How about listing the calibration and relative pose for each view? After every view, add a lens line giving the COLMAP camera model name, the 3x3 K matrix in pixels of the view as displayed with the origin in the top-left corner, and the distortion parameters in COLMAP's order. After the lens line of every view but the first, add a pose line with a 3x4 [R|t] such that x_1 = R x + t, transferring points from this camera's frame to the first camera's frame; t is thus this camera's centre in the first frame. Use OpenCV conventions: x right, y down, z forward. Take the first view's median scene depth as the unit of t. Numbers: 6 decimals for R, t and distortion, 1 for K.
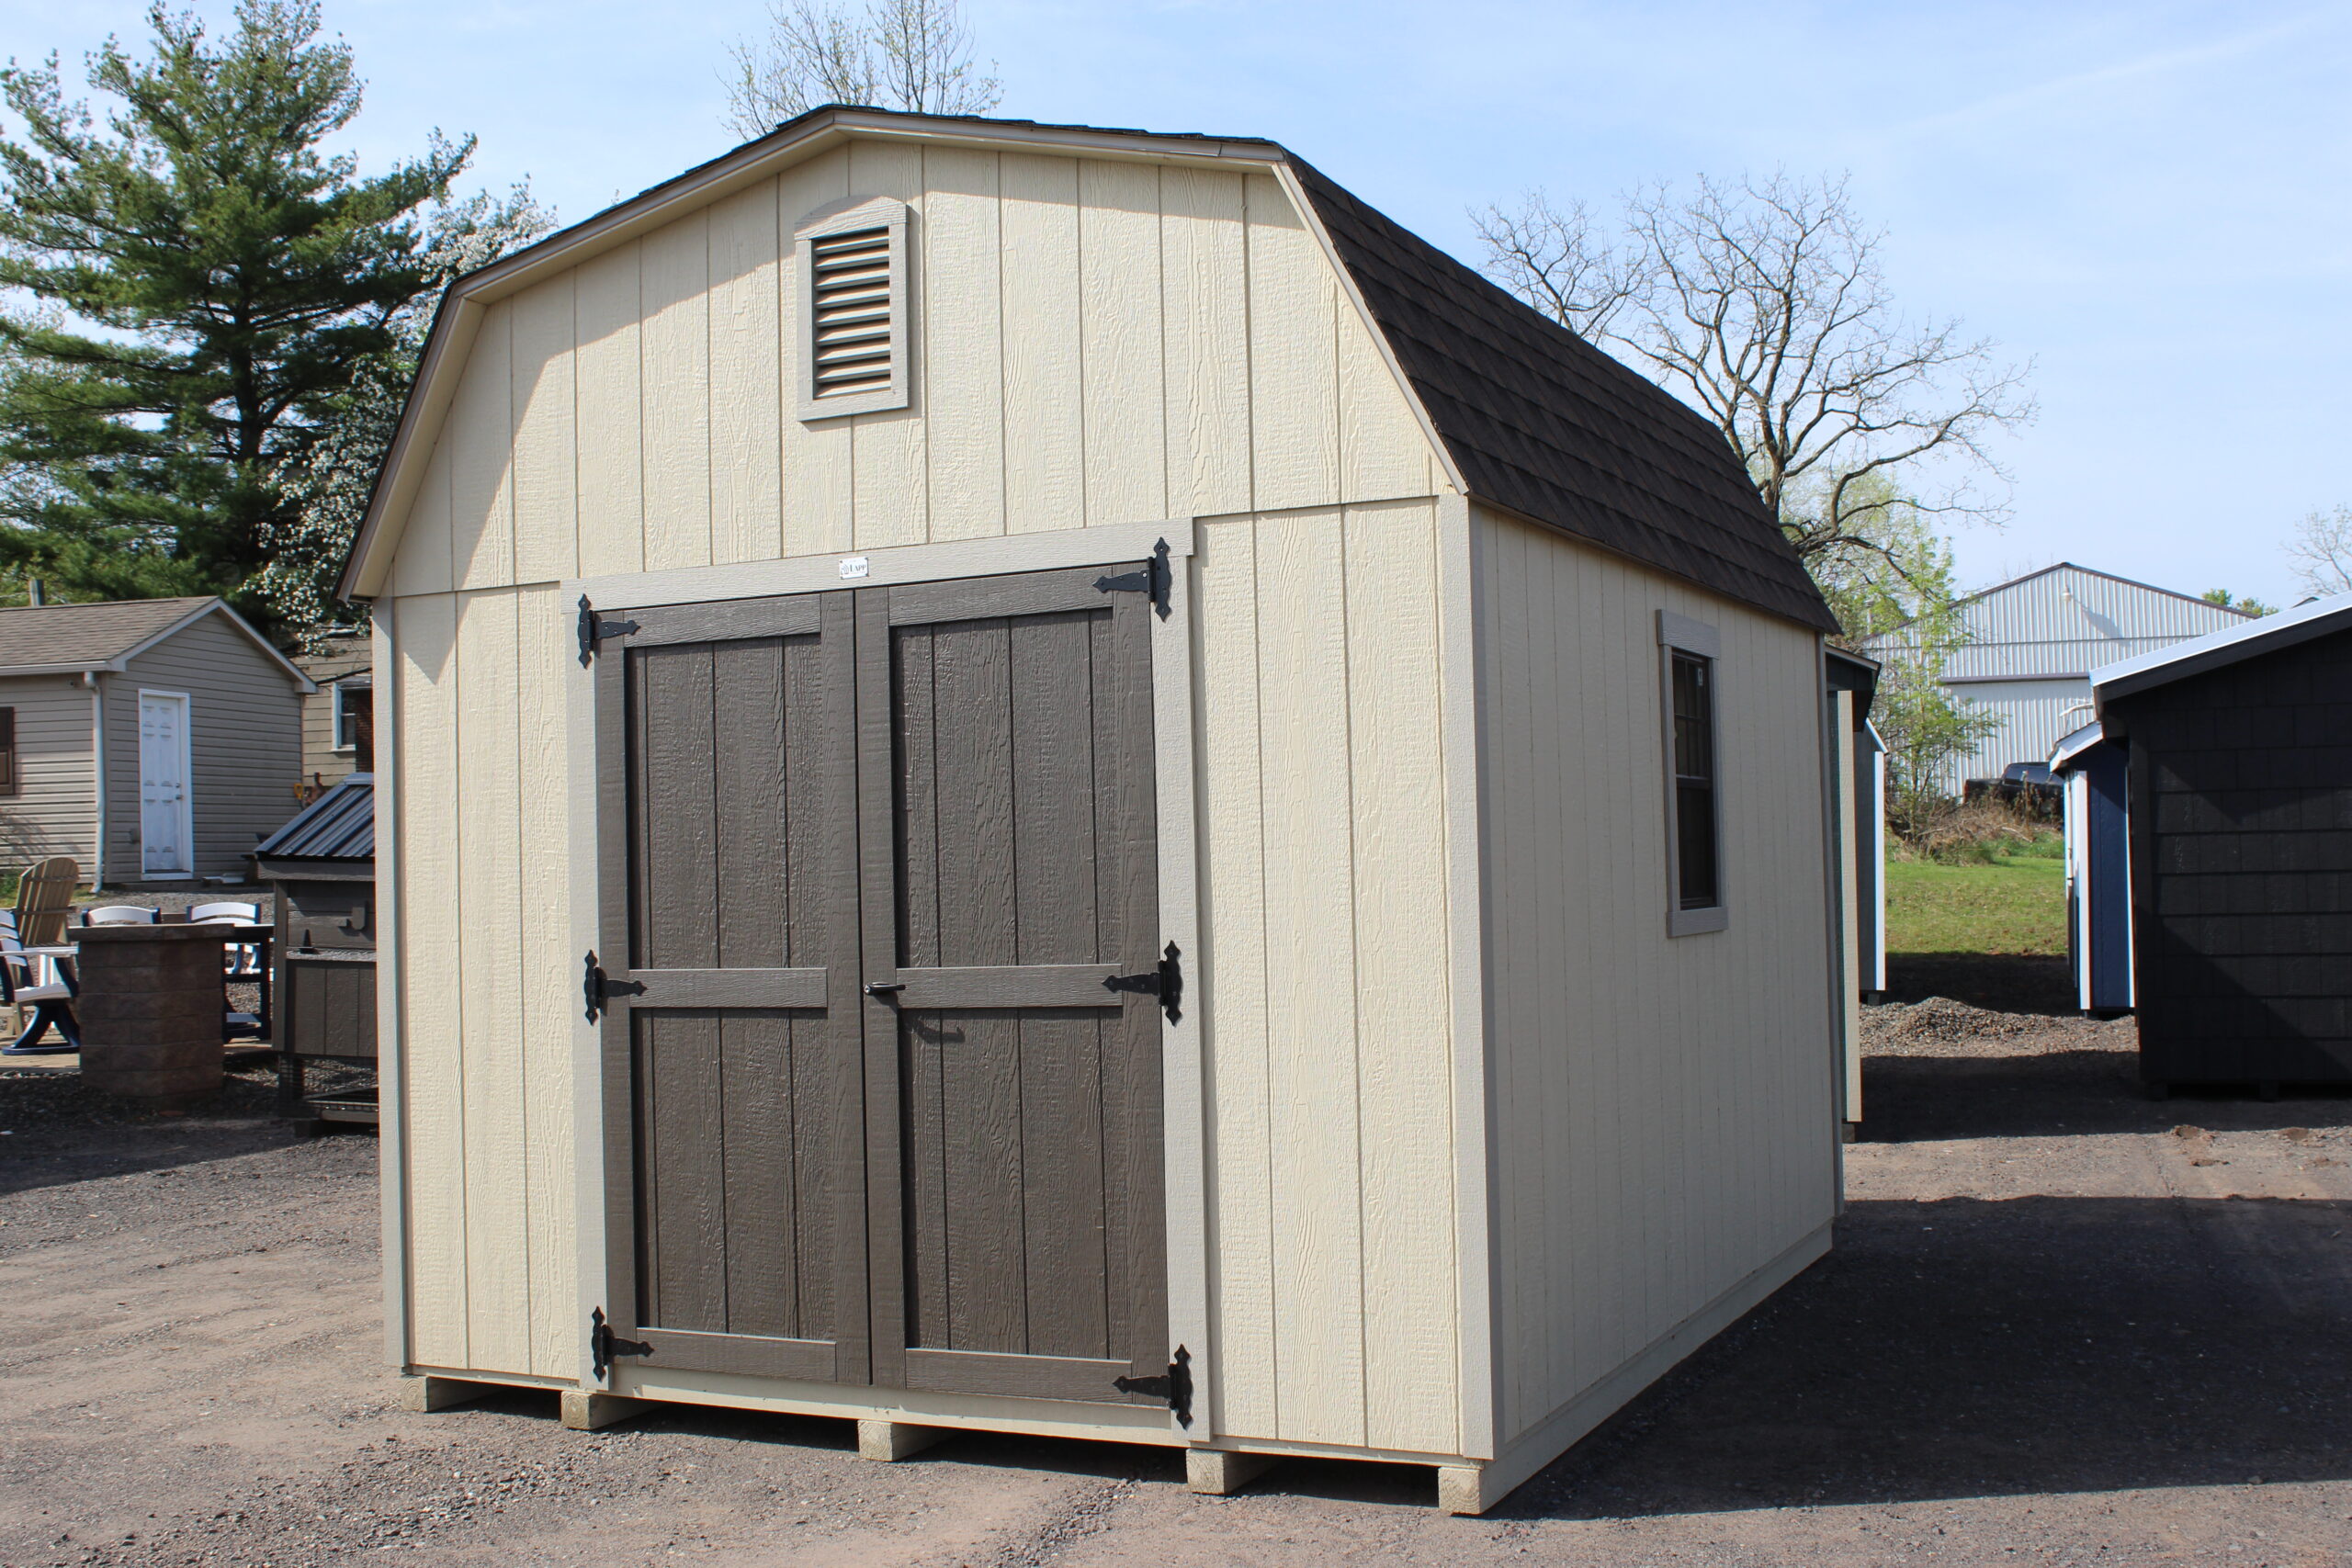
lens RADIAL K [[2320.6, 0, 1138.2], [0, 2320.6, 802.6], [0, 0, 1]] dist [-0.068452, 0.014116]
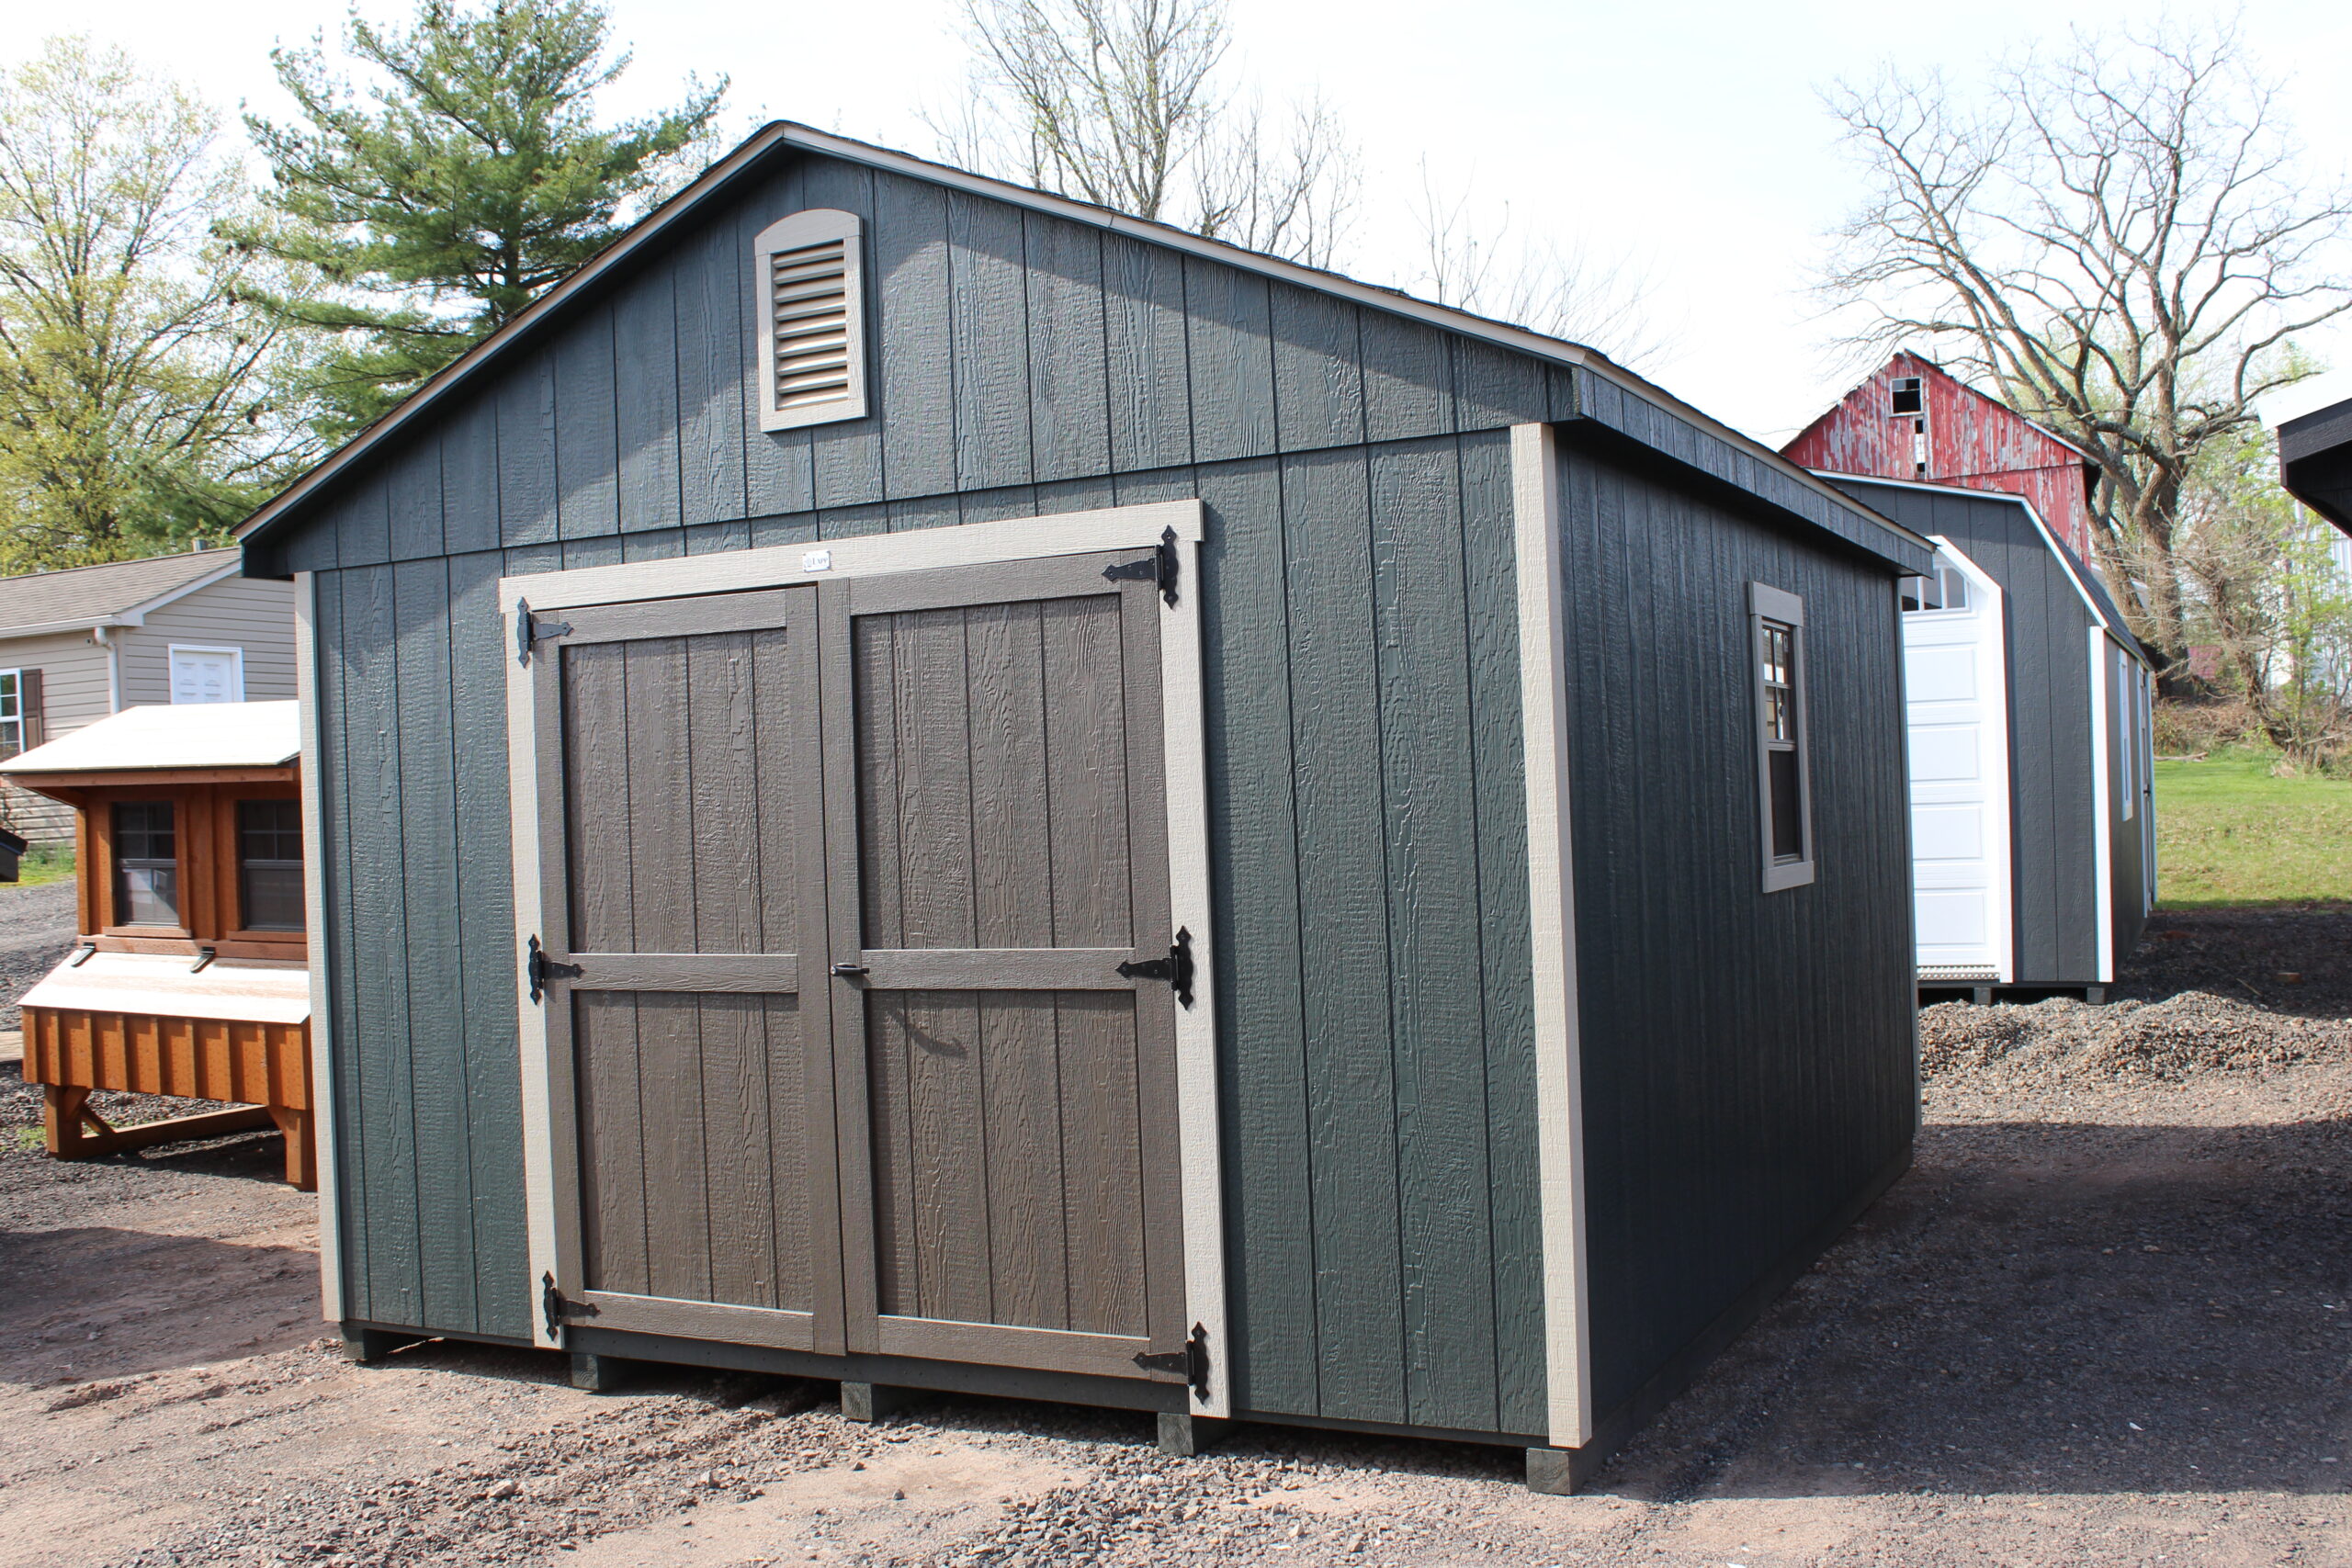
lens RADIAL K [[2151.1, 0, 1176.0], [0, 2151.1, 784.0], [0, 0, 1]] dist [-0.093706, 0.067812]
pose [[0.979328, -0.025601, -0.200652, 0.073073], [0.029888, 0.999385, 0.018362, 0.001760], [0.200058, -0.023980, 0.979490, 0.137524]]
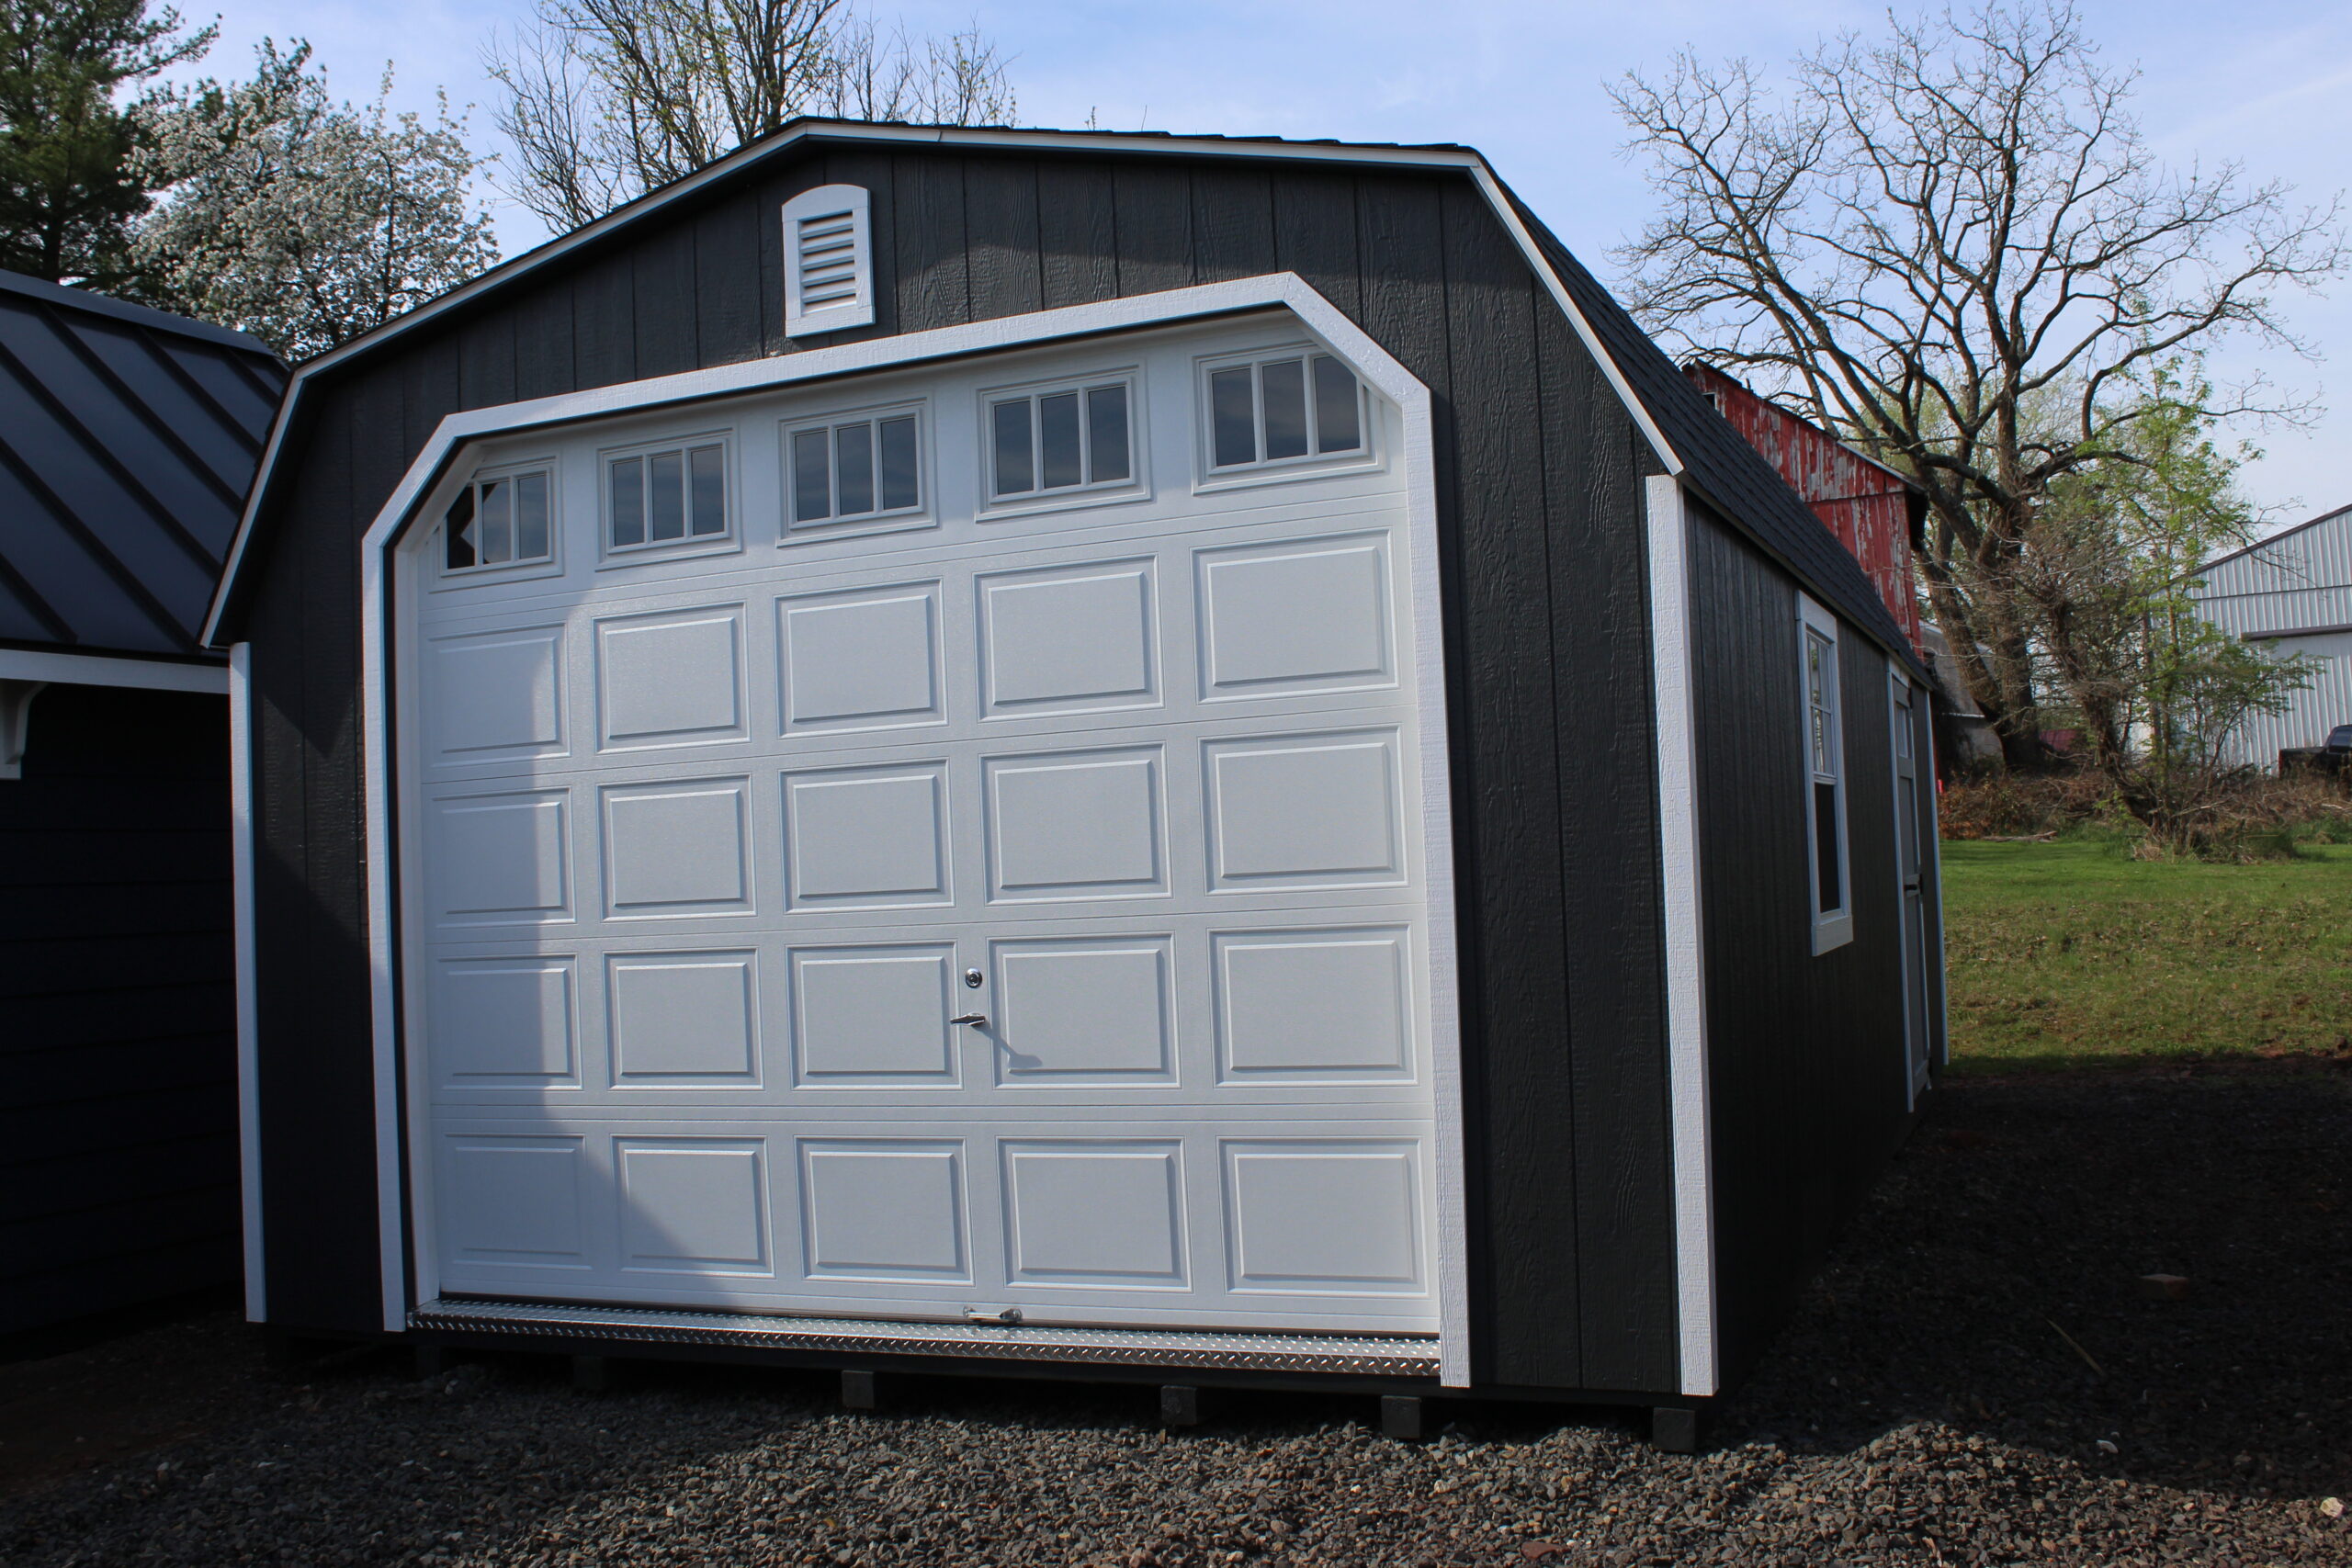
lens RADIAL K [[2151.1, 0, 1176.0], [0, 2151.1, 784.0], [0, 0, 1]] dist [-0.093706, 0.067812]
pose [[0.988297, -0.041527, -0.146782, 0.121454], [0.038422, 0.998975, -0.023927, 0.006717], [0.147625, 0.018008, 0.988879, 0.303495]]
